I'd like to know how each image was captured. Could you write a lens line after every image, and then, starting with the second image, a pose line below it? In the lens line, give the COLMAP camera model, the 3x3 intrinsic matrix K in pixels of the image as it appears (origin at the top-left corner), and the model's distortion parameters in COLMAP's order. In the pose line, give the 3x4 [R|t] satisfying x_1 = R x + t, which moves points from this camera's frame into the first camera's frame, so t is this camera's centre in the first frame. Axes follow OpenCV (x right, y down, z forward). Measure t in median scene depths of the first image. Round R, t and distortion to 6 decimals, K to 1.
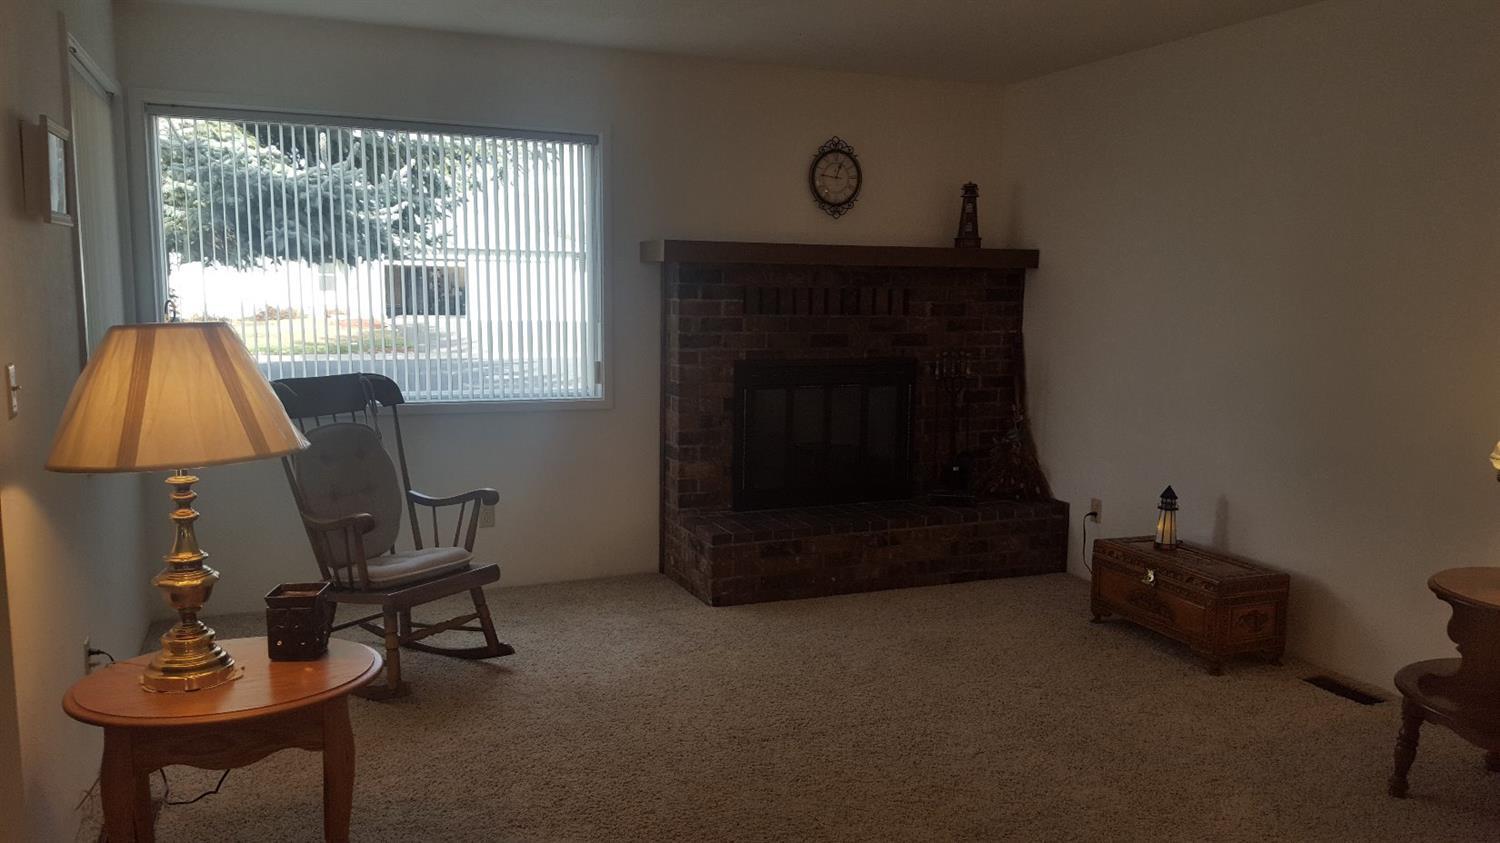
lens RADIAL K [[1087.4, 0, 748.0], [0, 1087.4, 439.9], [0, 0, 1]] dist [0.137925, -0.181373]
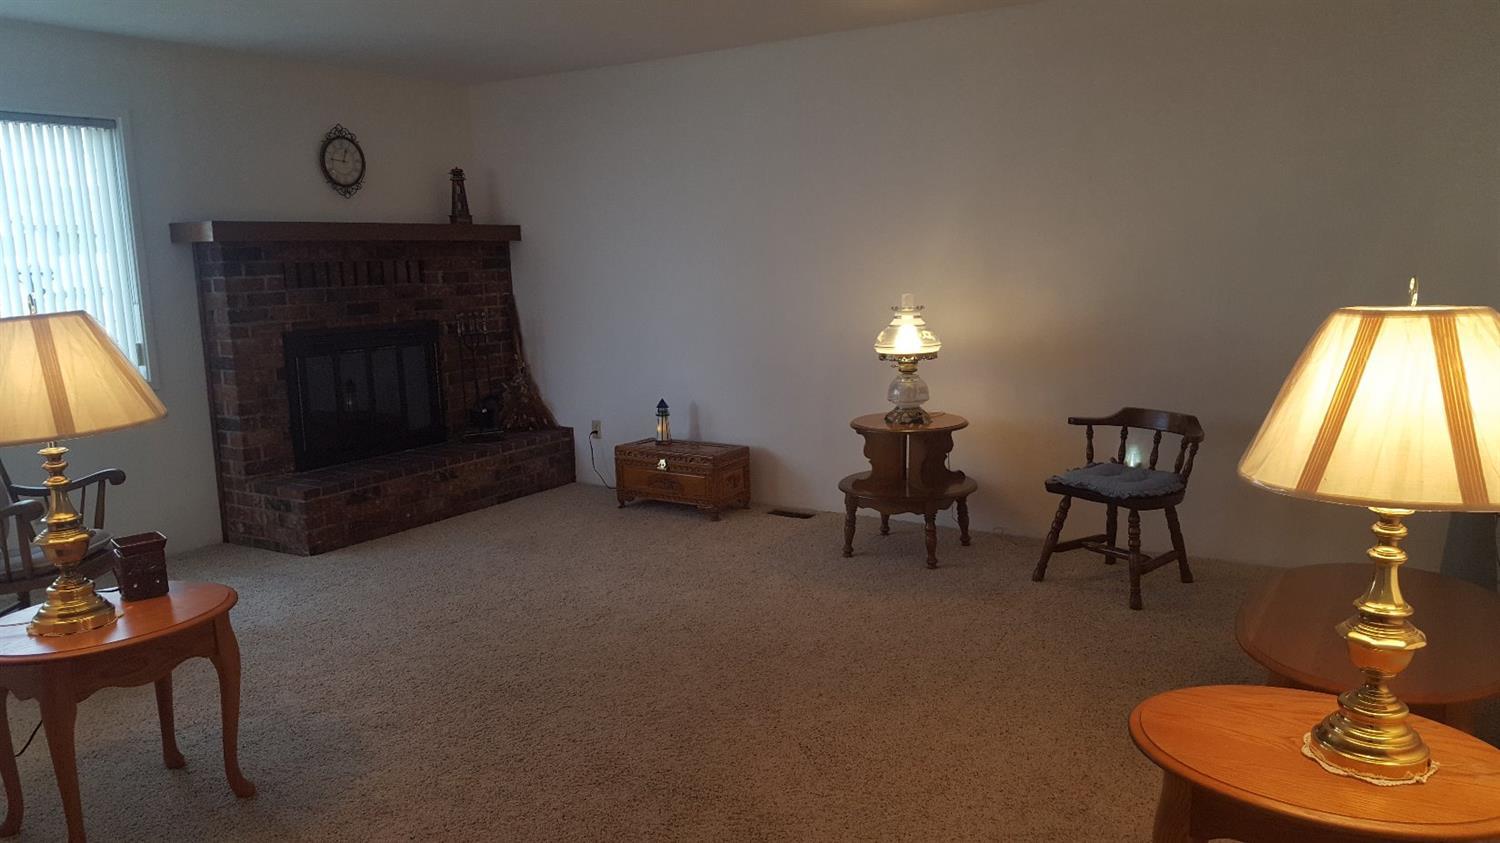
lens RADIAL K [[1087.4, 0, 748.0], [0, 1087.4, 439.9], [0, 0, 1]] dist [0.137925, -0.181373]
pose [[0.820882, -0.133173, 0.555354, -0.253097], [0.117306, 0.991015, 0.064251, 0.015781], [-0.558921, 0.012404, 0.829128, -0.158802]]
